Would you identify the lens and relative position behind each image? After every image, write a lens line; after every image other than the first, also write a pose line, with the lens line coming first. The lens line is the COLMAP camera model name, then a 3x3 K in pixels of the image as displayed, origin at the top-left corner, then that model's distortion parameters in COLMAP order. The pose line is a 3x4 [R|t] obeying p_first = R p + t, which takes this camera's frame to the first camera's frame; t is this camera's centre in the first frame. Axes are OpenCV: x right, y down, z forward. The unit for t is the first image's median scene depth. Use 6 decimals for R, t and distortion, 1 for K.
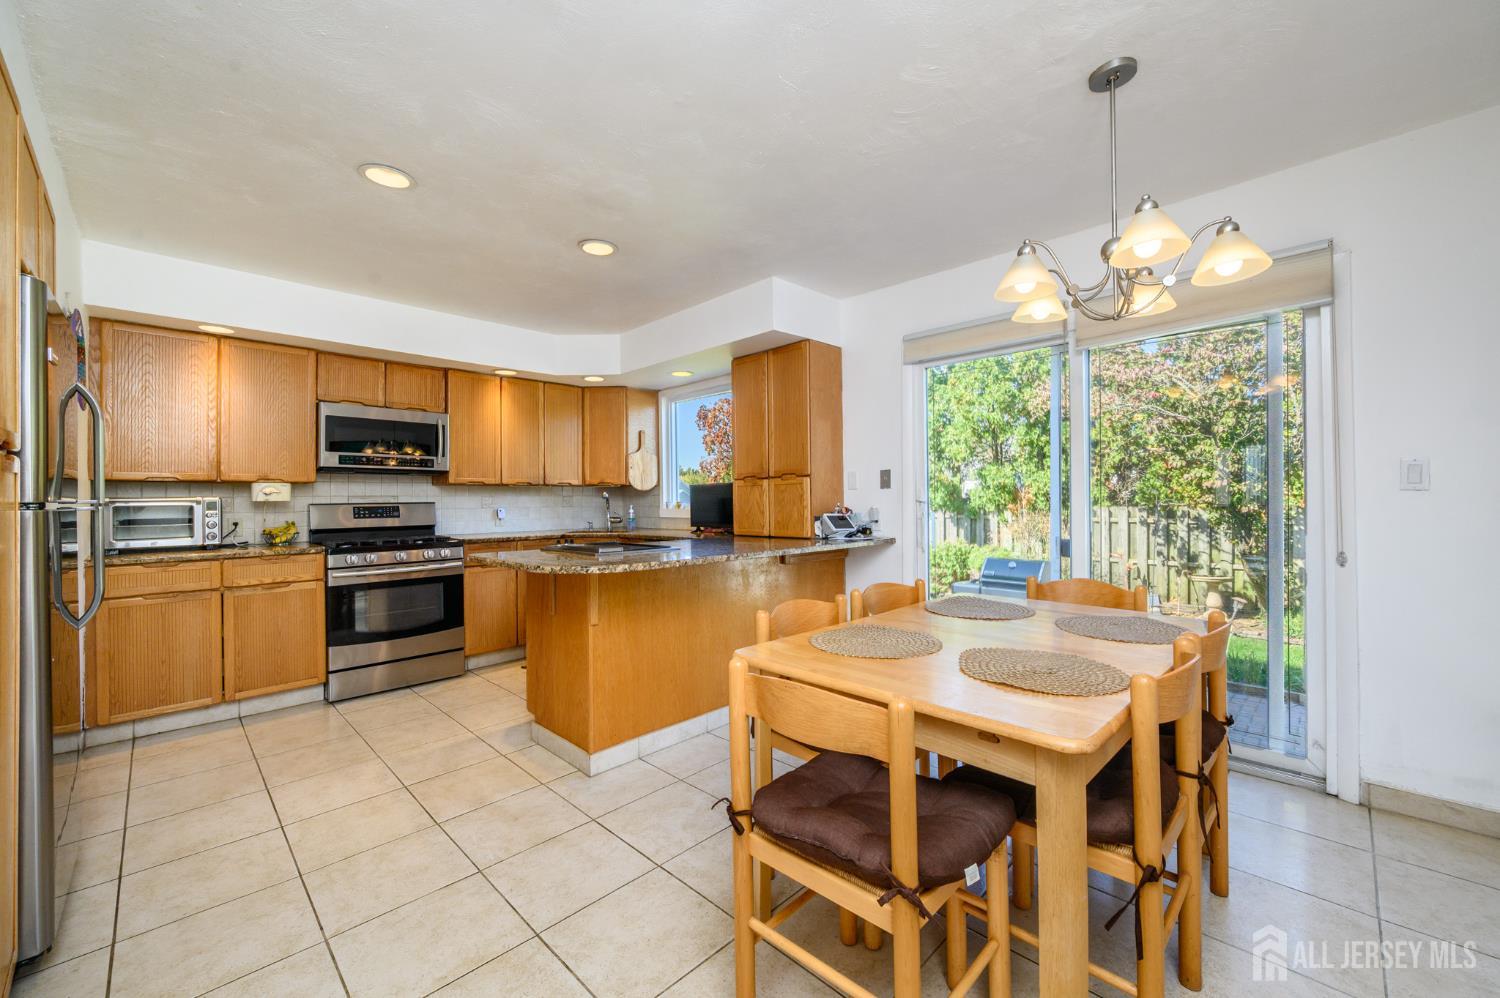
lens RADIAL K [[594.6, 0, 755.6], [0, 594.6, 496.4], [0, 0, 1]] dist [0.001019, -0.000827]
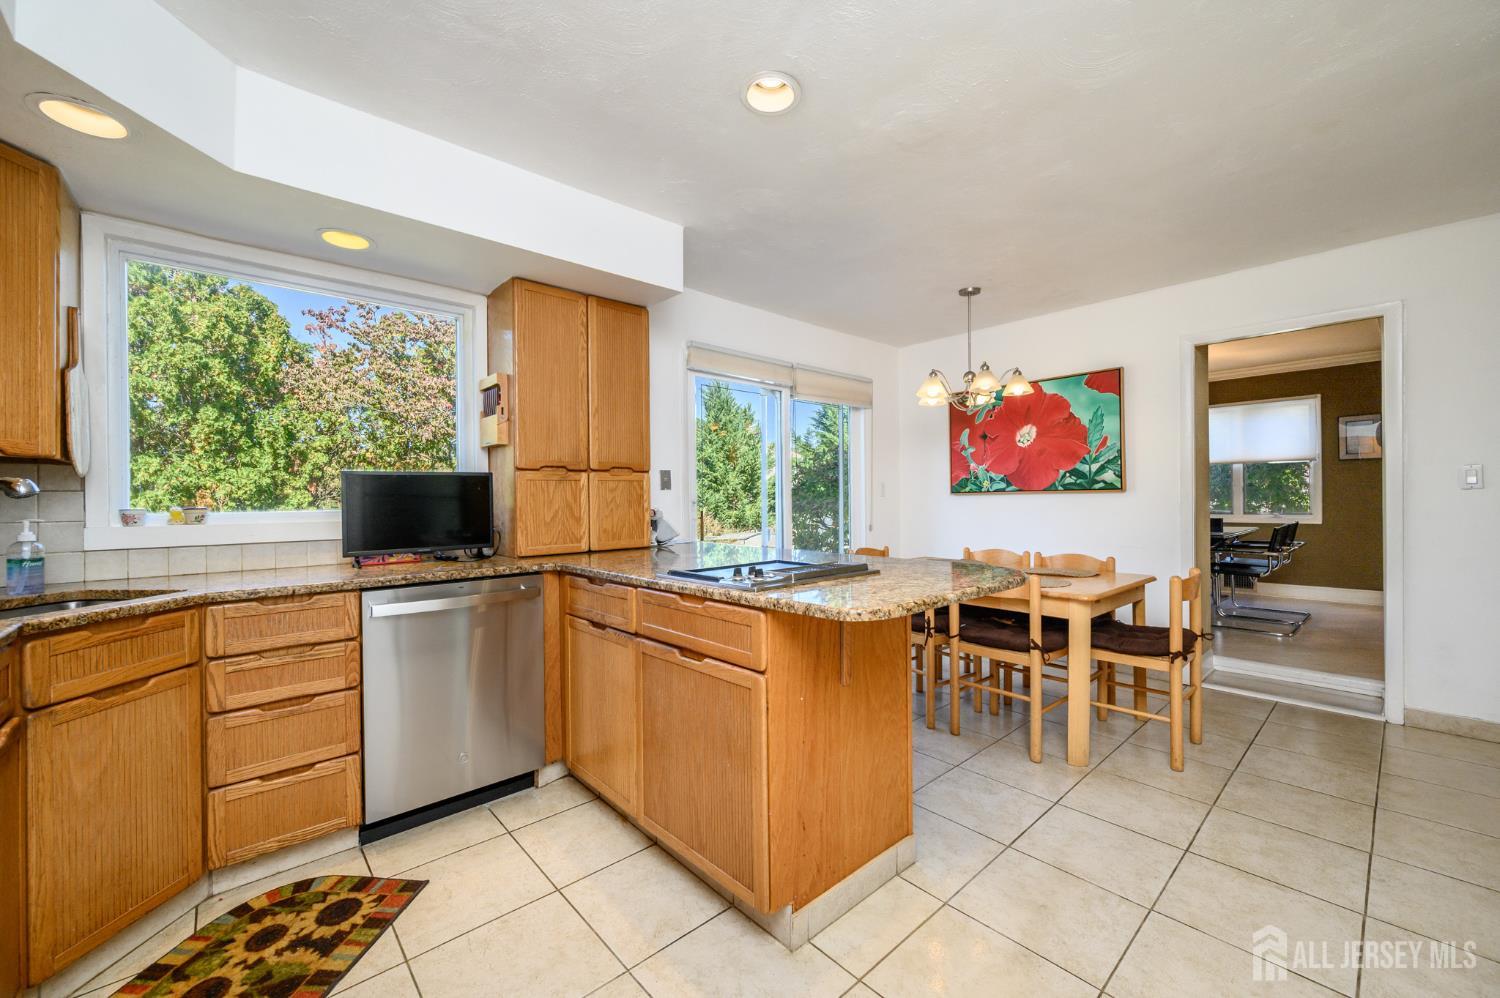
lens RADIAL K [[594.6, 0, 734.6], [0, 594.6, 500.6], [0, 0, 1]] dist [0.001019, -0.000827]
pose [[0.059891, 0.003714, 0.998198, -0.729893], [0.002672, 0.999989, -0.003881, 0.009447], [-0.998201, 0.002899, 0.059880, 0.822516]]
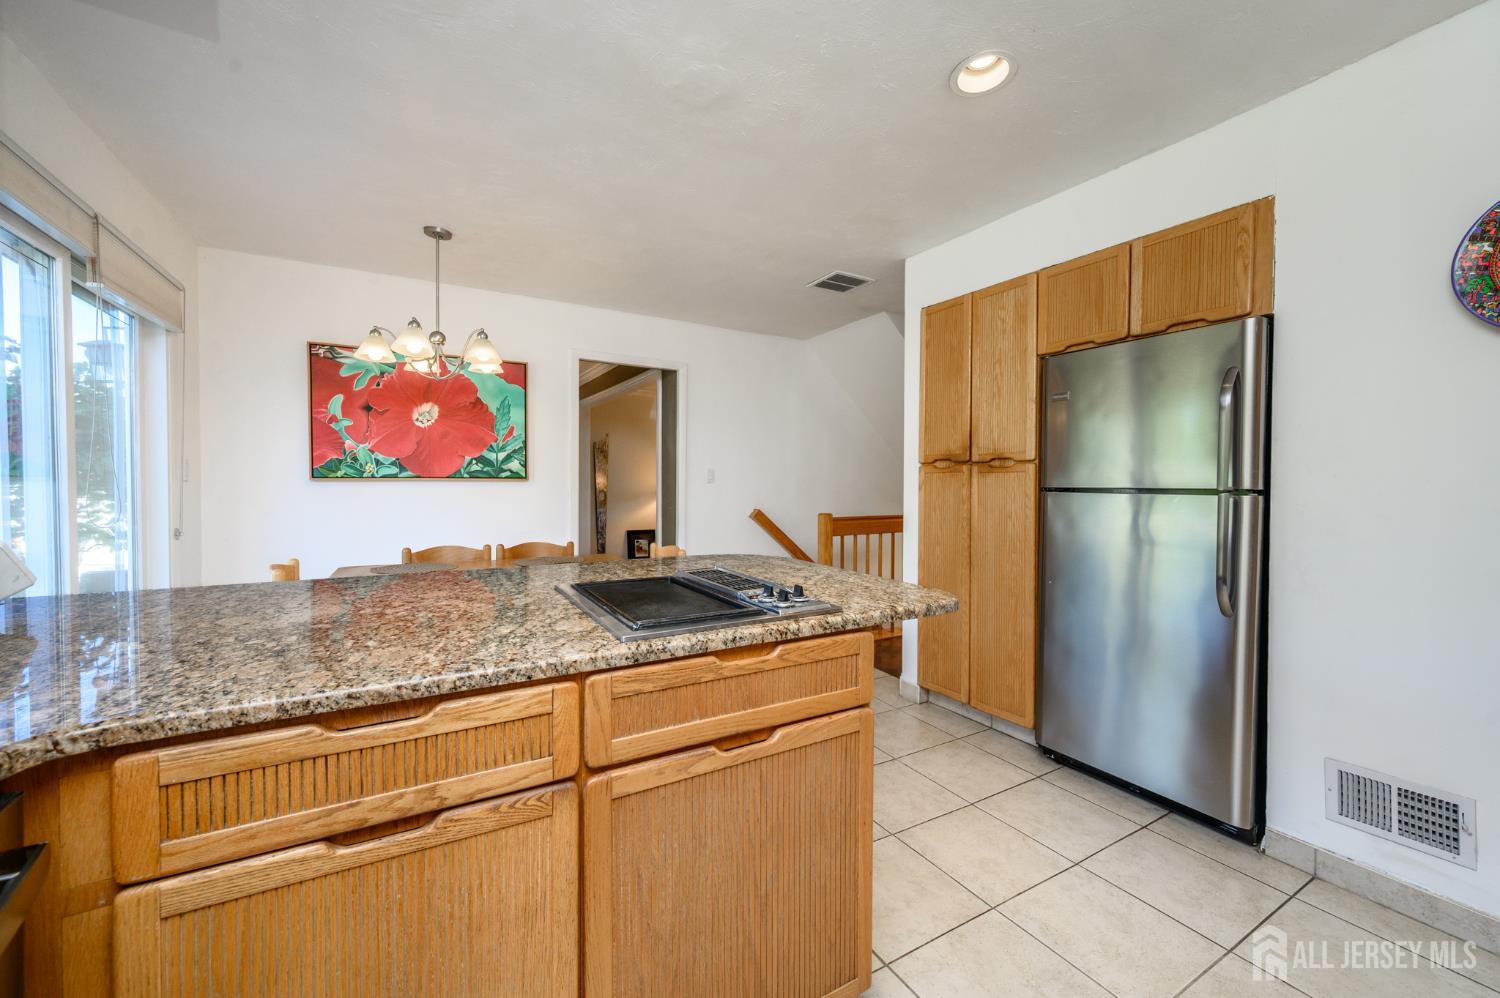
lens RADIAL K [[594.6, 0, 755.3], [0, 594.6, 498.4], [0, 0, 1]] dist [0.001019, -0.000827]
pose [[-0.969651, -0.006165, 0.244414, -0.330514], [-0.001385, 0.999804, 0.019726, 0.002129], [-0.244488, 0.018789, -0.969470, 1.179239]]
